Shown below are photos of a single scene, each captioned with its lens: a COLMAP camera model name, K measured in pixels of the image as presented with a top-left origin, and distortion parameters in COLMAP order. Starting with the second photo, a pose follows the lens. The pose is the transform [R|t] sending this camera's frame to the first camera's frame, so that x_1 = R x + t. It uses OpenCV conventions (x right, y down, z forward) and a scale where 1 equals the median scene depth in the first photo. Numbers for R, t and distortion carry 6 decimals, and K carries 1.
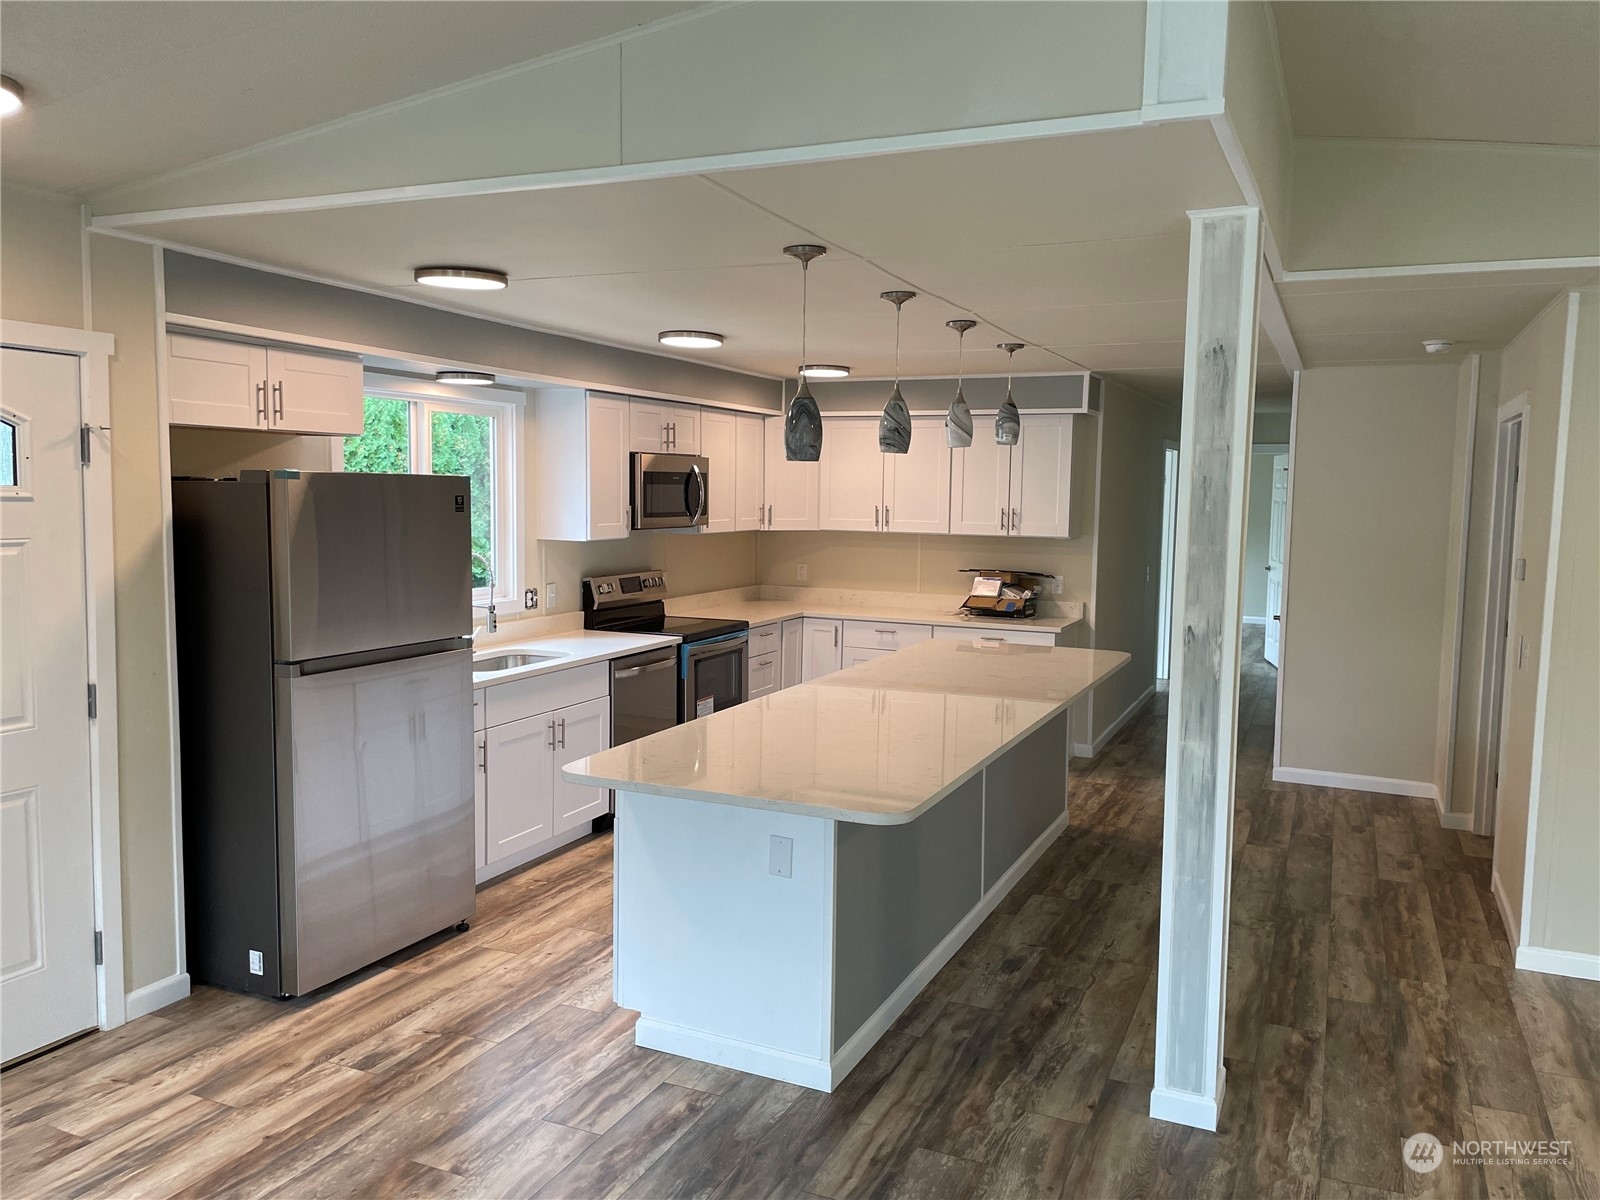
lens RADIAL K [[1217.0, 0, 812.5], [0, 1217.0, 596.3], [0, 0, 1]] dist [0.086755, -0.115822]
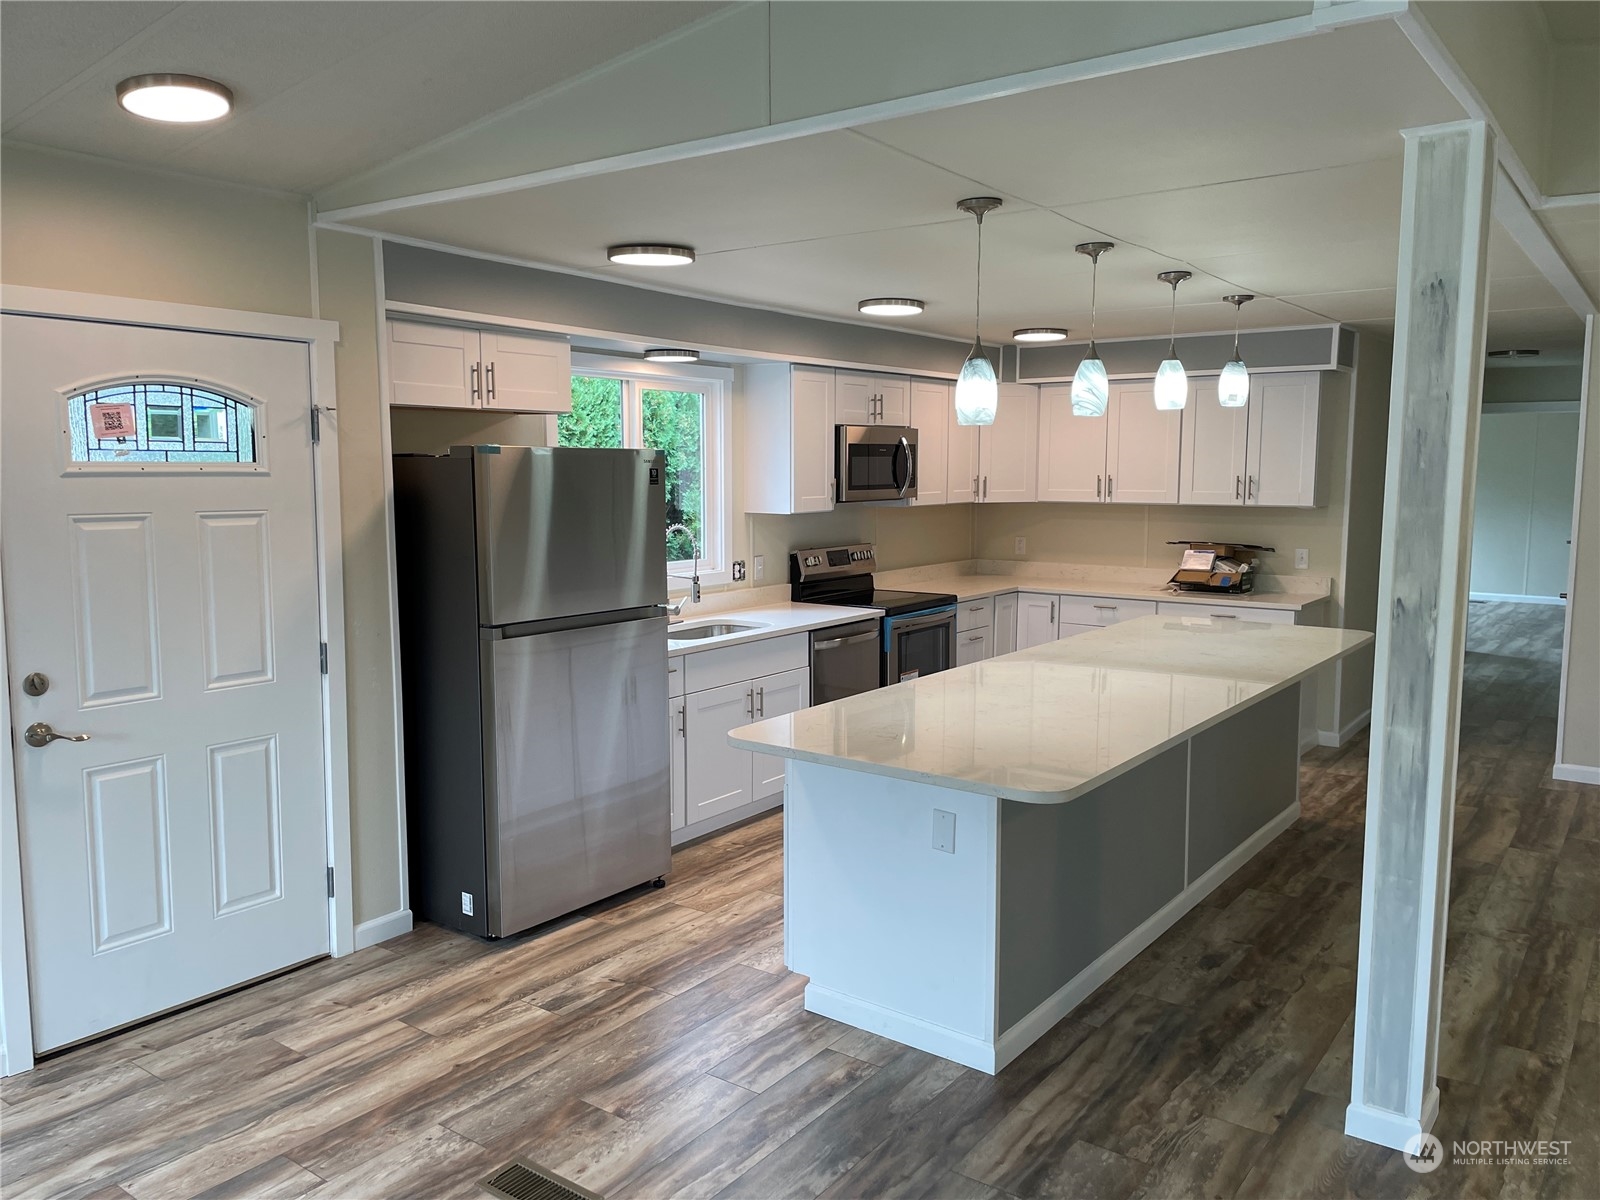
lens RADIAL K [[1217.0, 0, 795.8], [0, 1217.0, 605.0], [0, 0, 1]] dist [0.086755, -0.115822]
pose [[0.976124, 0.010011, -0.216982, 0.059414], [-0.004501, 0.999655, 0.025874, 0.006416], [0.217166, -0.024279, 0.975833, 0.021777]]
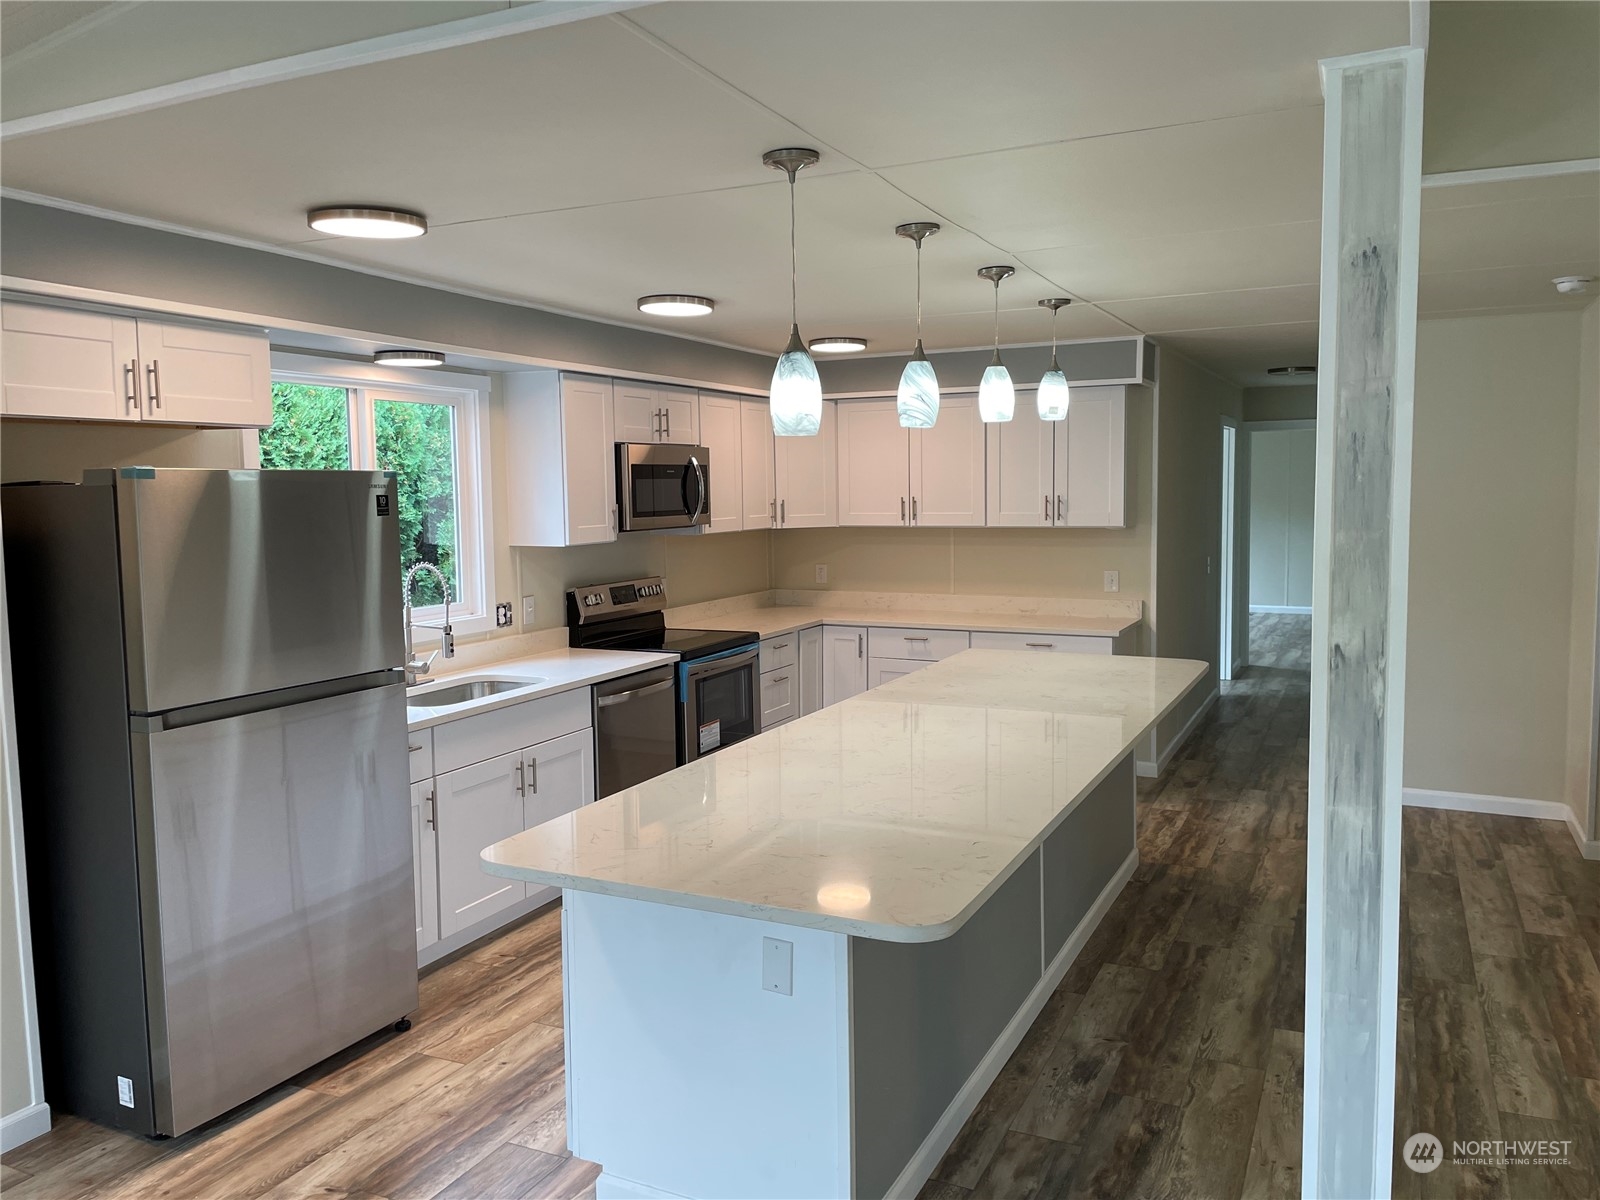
lens RADIAL K [[1217.0, 0, 805.8], [0, 1217.0, 583.3], [0, 0, 1]] dist [0.086755, -0.115822]
pose [[0.999114, -0.026380, -0.032786, 0.018982], [0.026083, 0.999615, -0.009431, -0.010126], [0.033022, 0.008568, 0.999418, 0.220438]]
